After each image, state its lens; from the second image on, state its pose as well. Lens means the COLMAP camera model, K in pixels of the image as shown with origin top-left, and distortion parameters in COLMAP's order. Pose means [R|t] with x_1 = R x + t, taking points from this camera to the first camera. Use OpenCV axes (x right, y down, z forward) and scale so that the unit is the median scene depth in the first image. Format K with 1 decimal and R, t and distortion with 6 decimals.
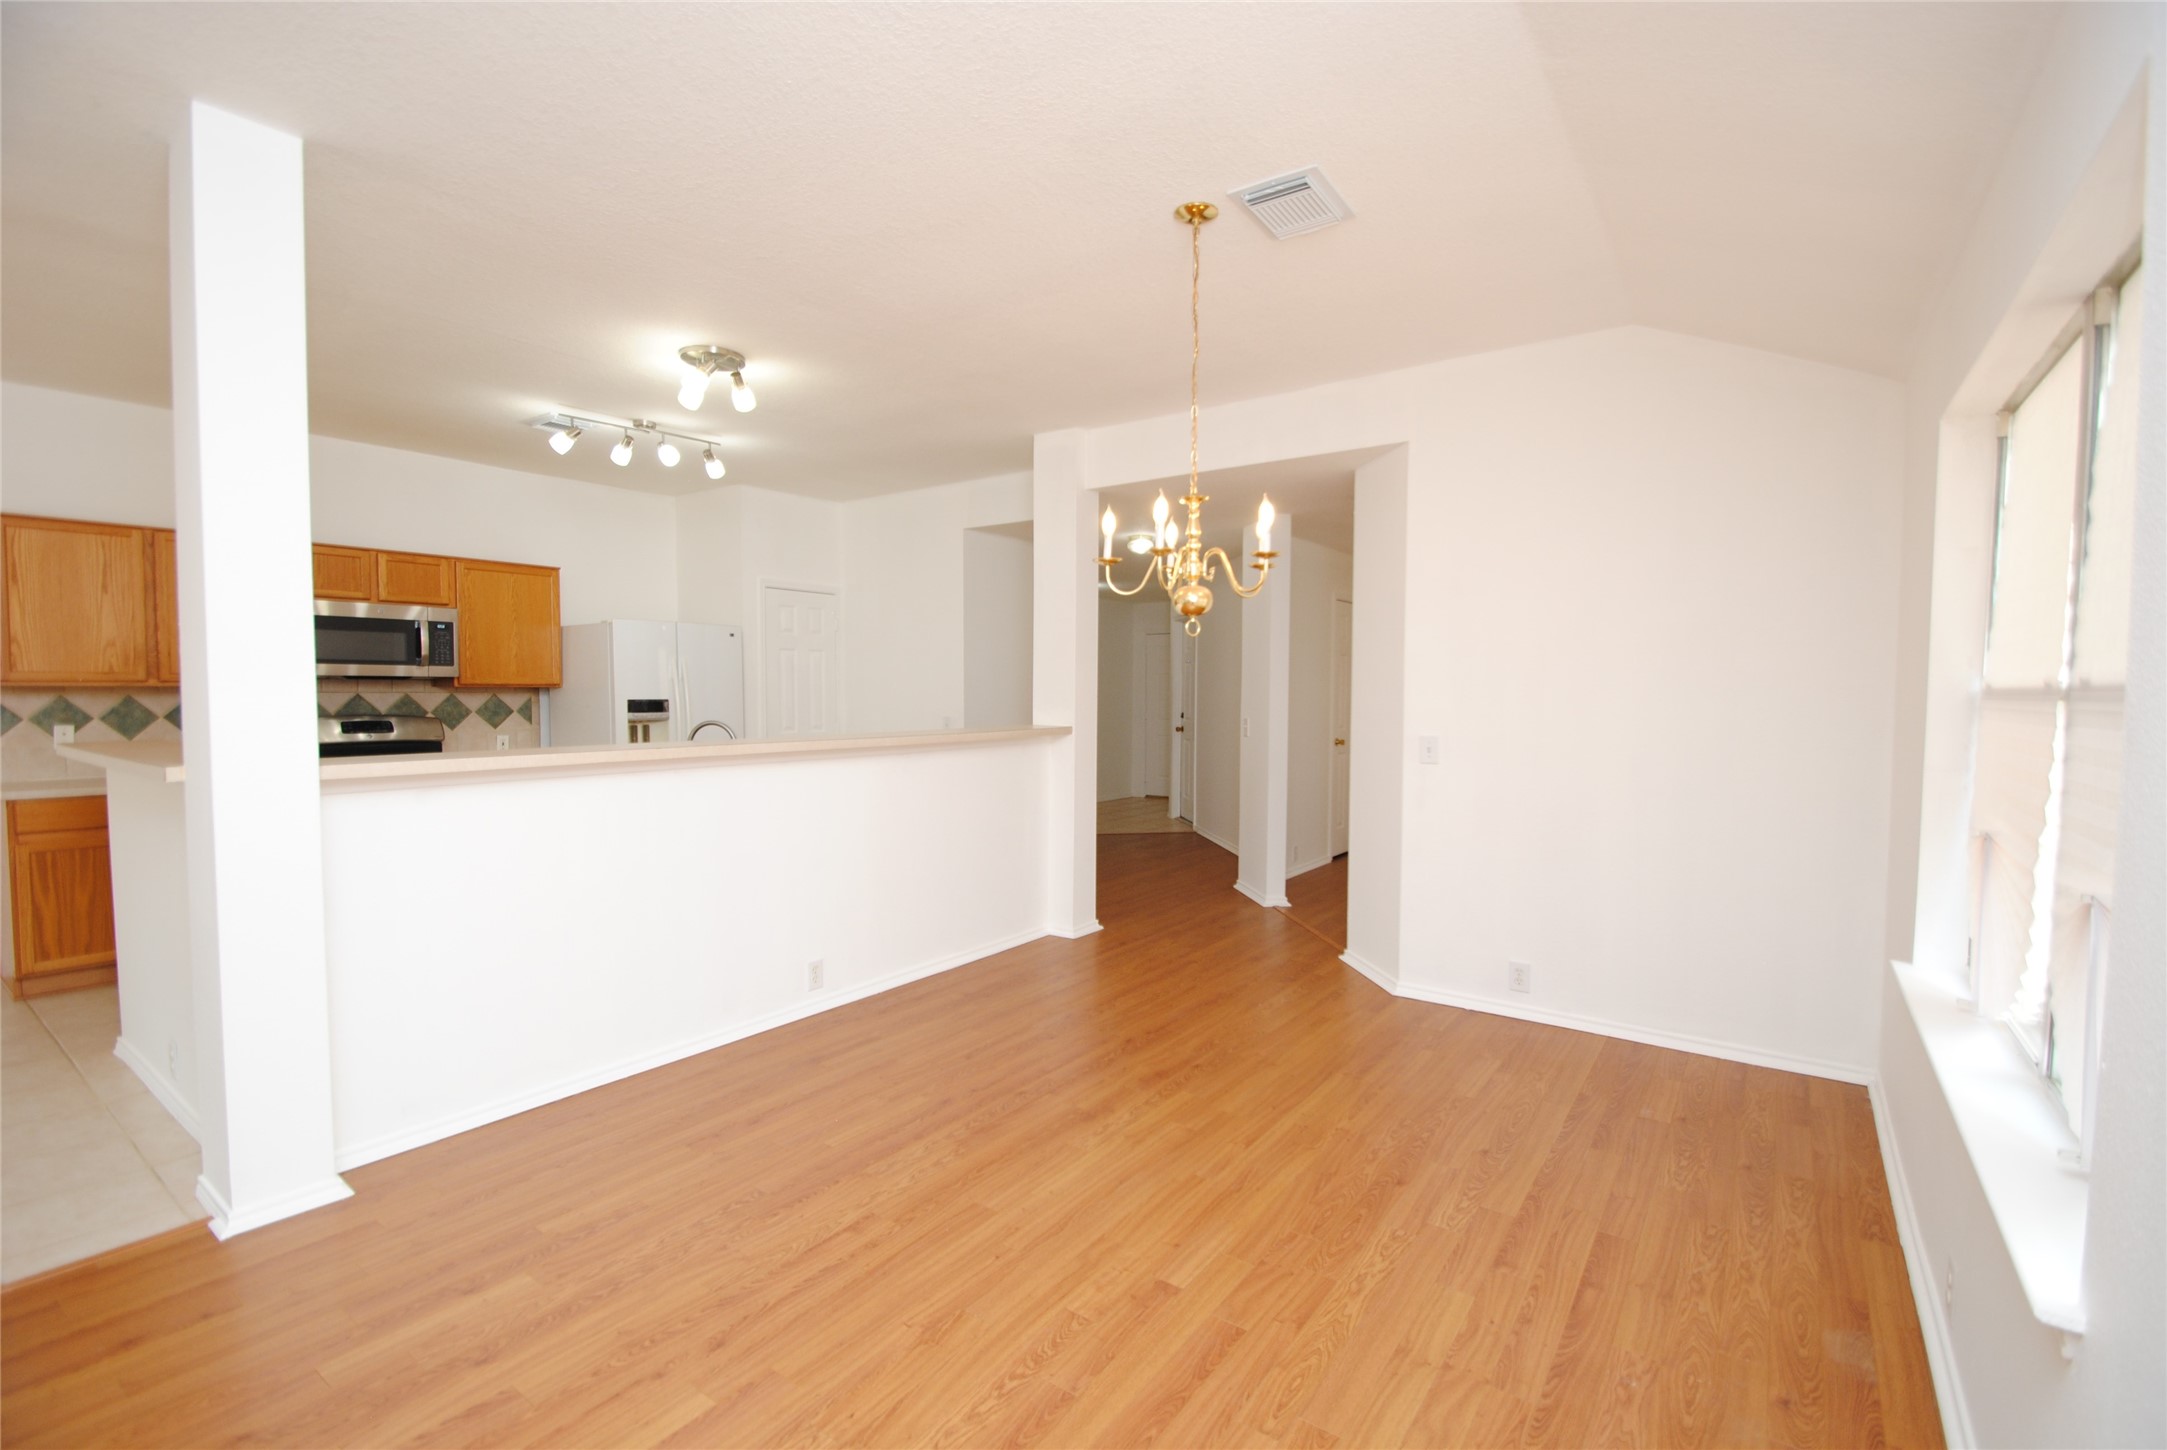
lens RADIAL K [[947.8, 0, 1097.3], [0, 947.8, 731.8], [0, 0, 1]] dist [0.012332, -0.015769]
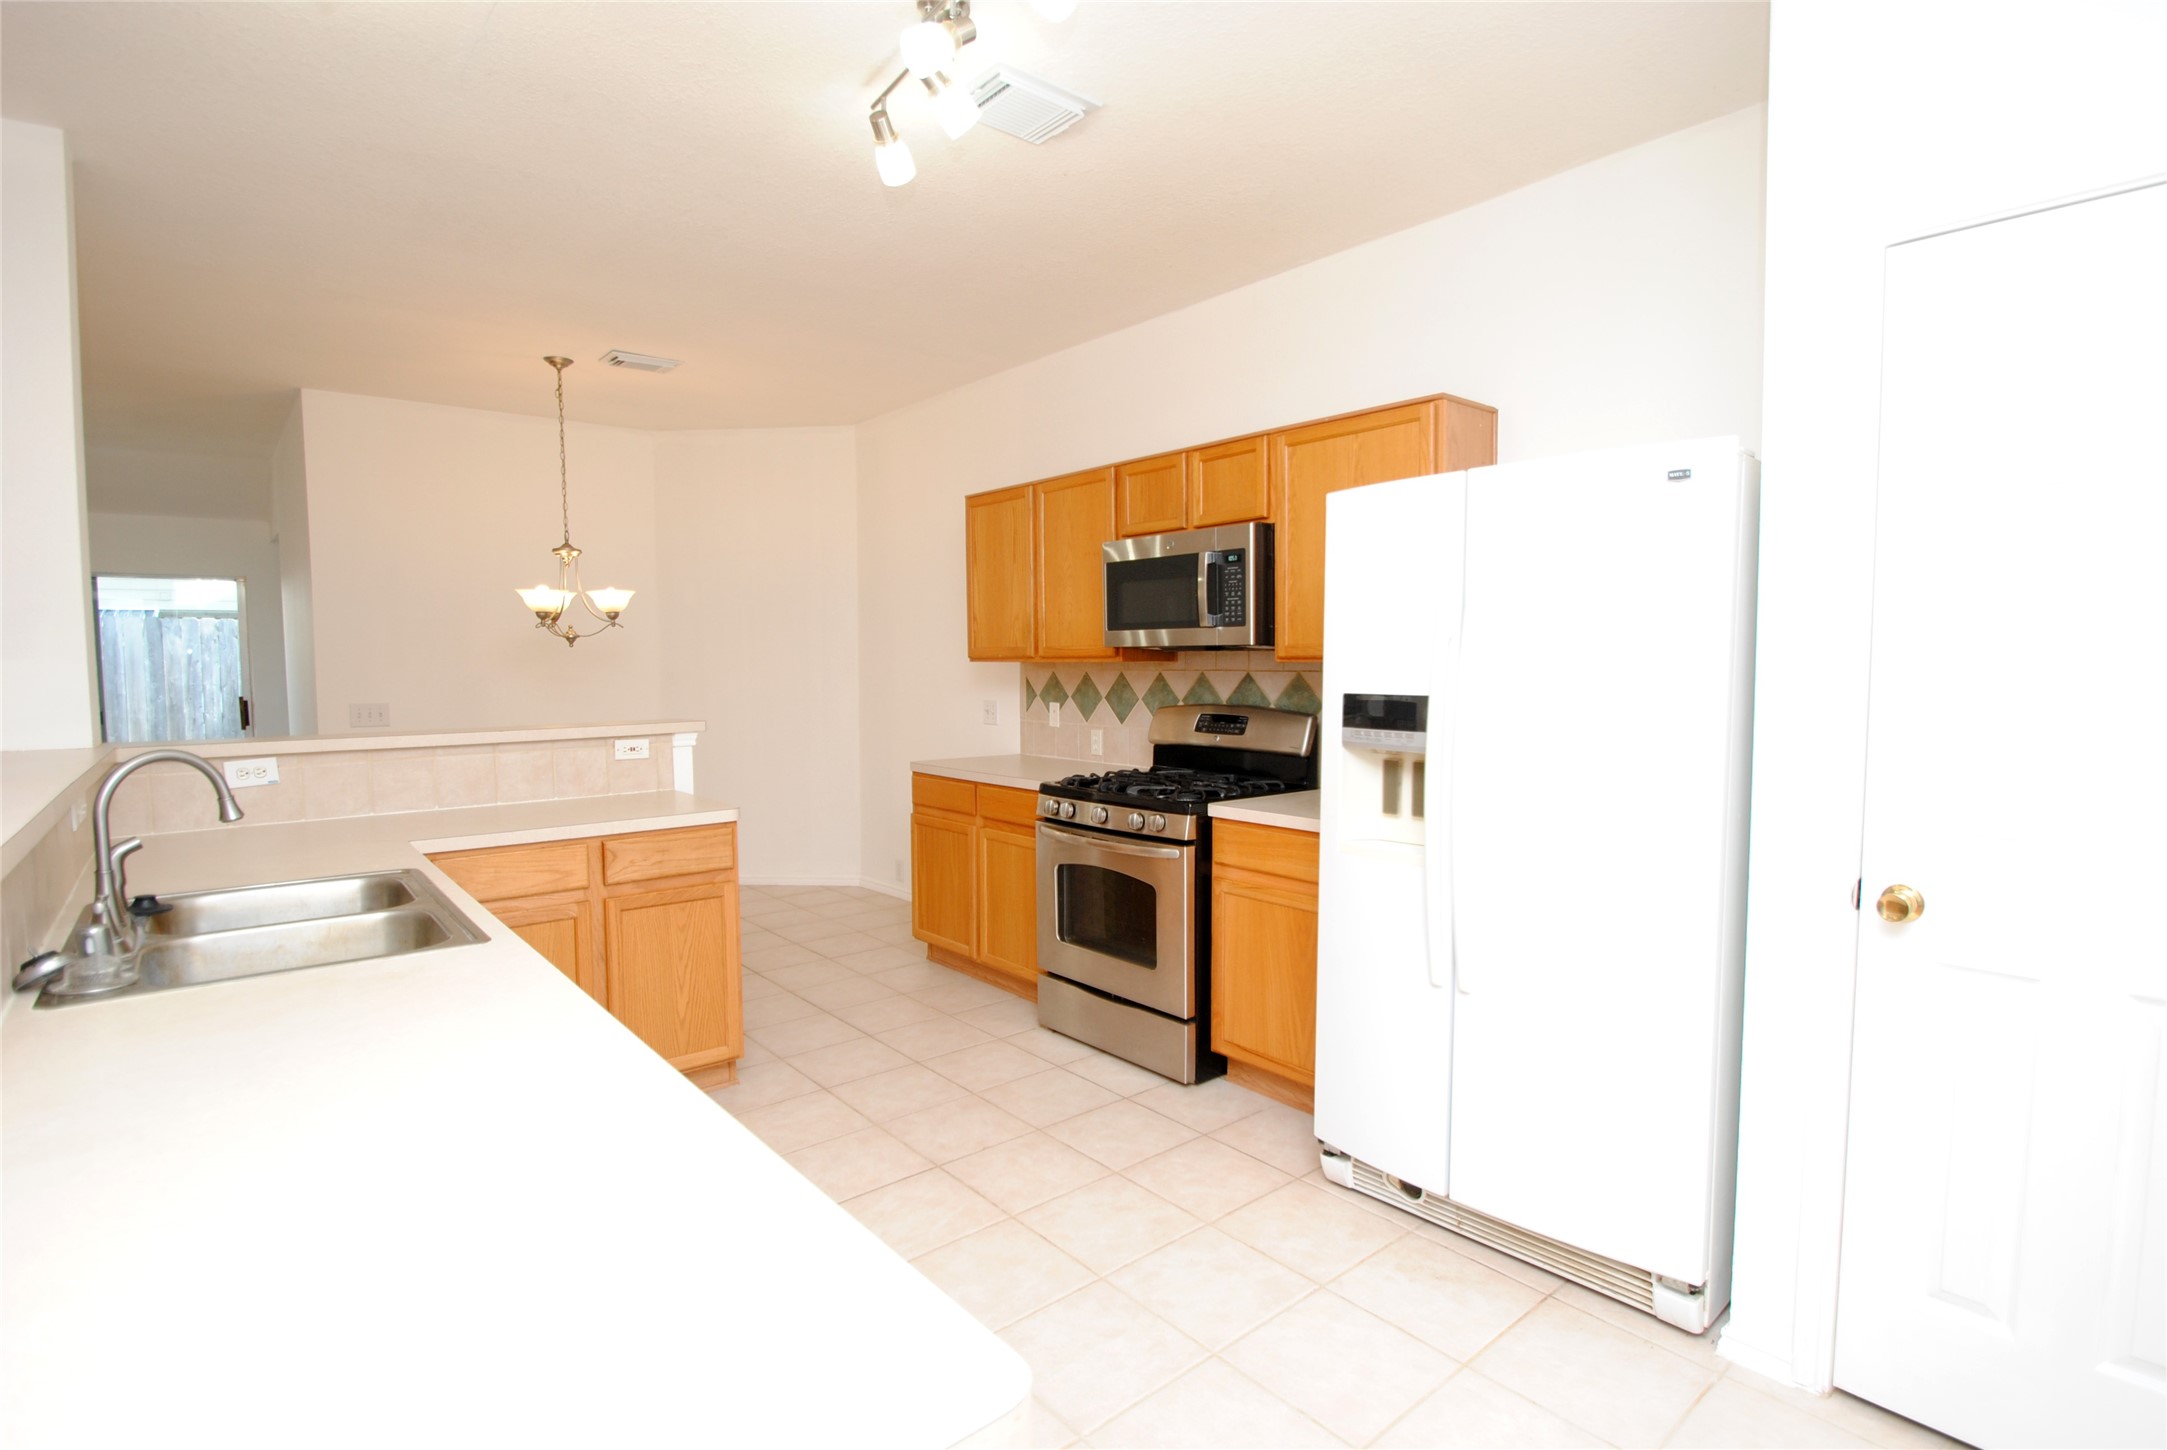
lens RADIAL K [[1050.4, 0, 1100.5], [0, 1050.4, 731.1], [0, 0, 1]] dist [-0.002975, -0.010161]
pose [[-0.242336, 0.063913, -0.968085, -0.059846], [-0.040219, 0.996308, 0.075844, -0.067427], [0.969358, 0.057315, -0.238871, 1.426760]]
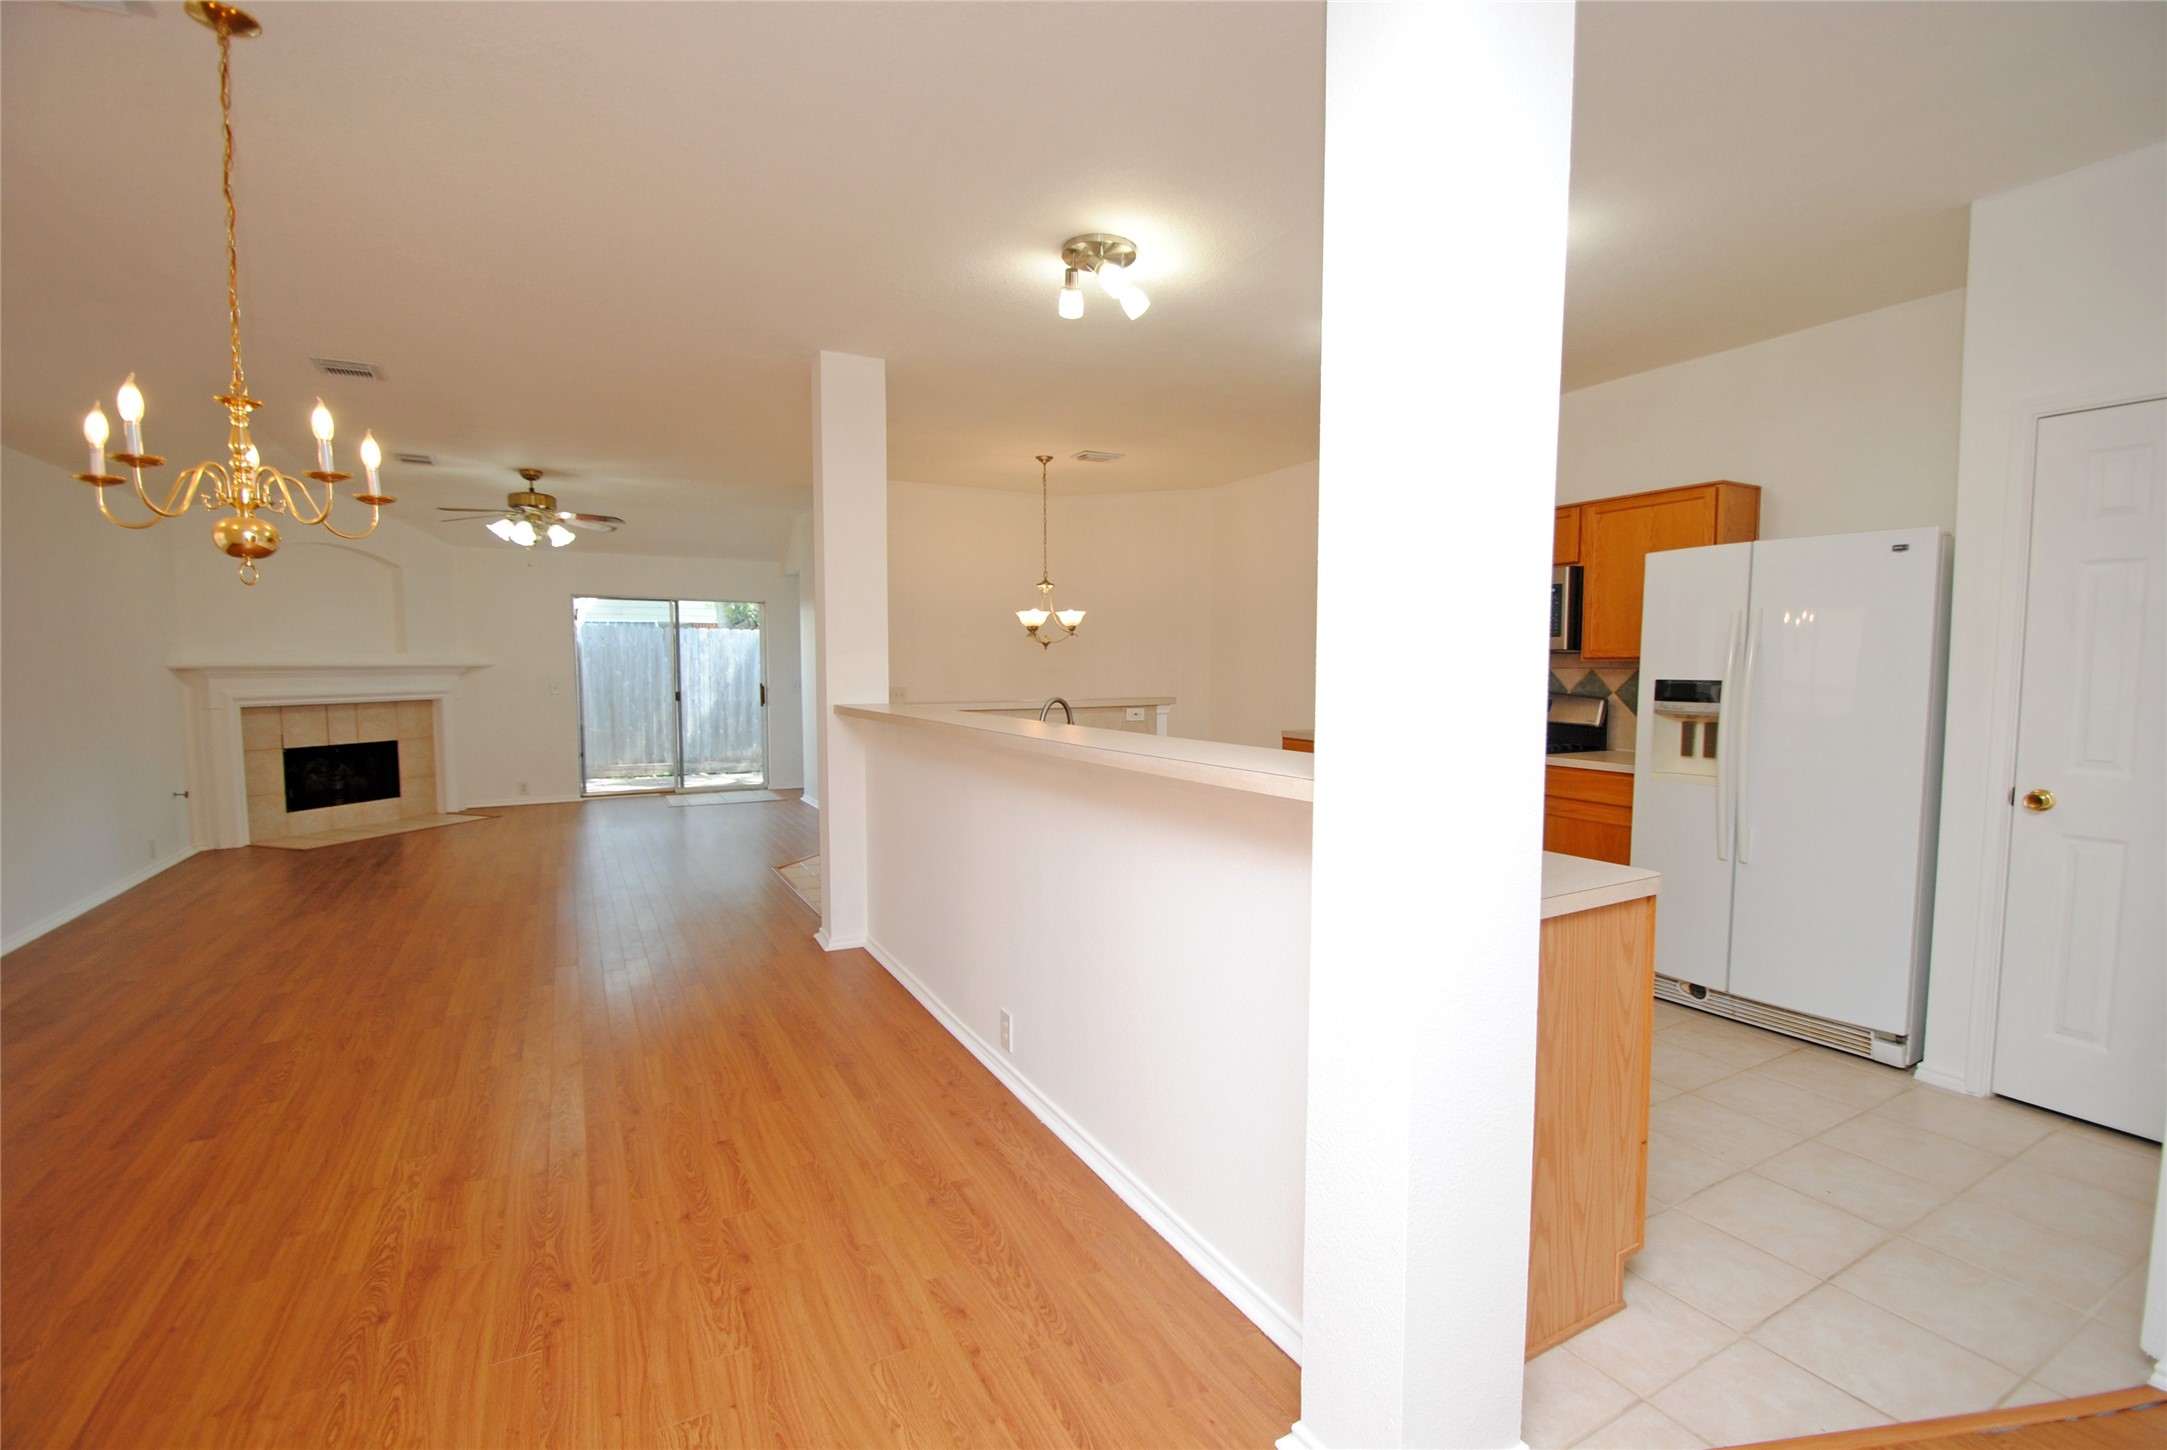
lens RADIAL K [[947.8, 0, 1097.3], [0, 947.8, 731.8], [0, 0, 1]] dist [0.012332, -0.015769]
pose [[-0.429858, 0.061200, -0.900820, 0.338670], [-0.043637, 0.995126, 0.088430, -0.055572], [0.901841, 0.077321, -0.425092, 1.325142]]
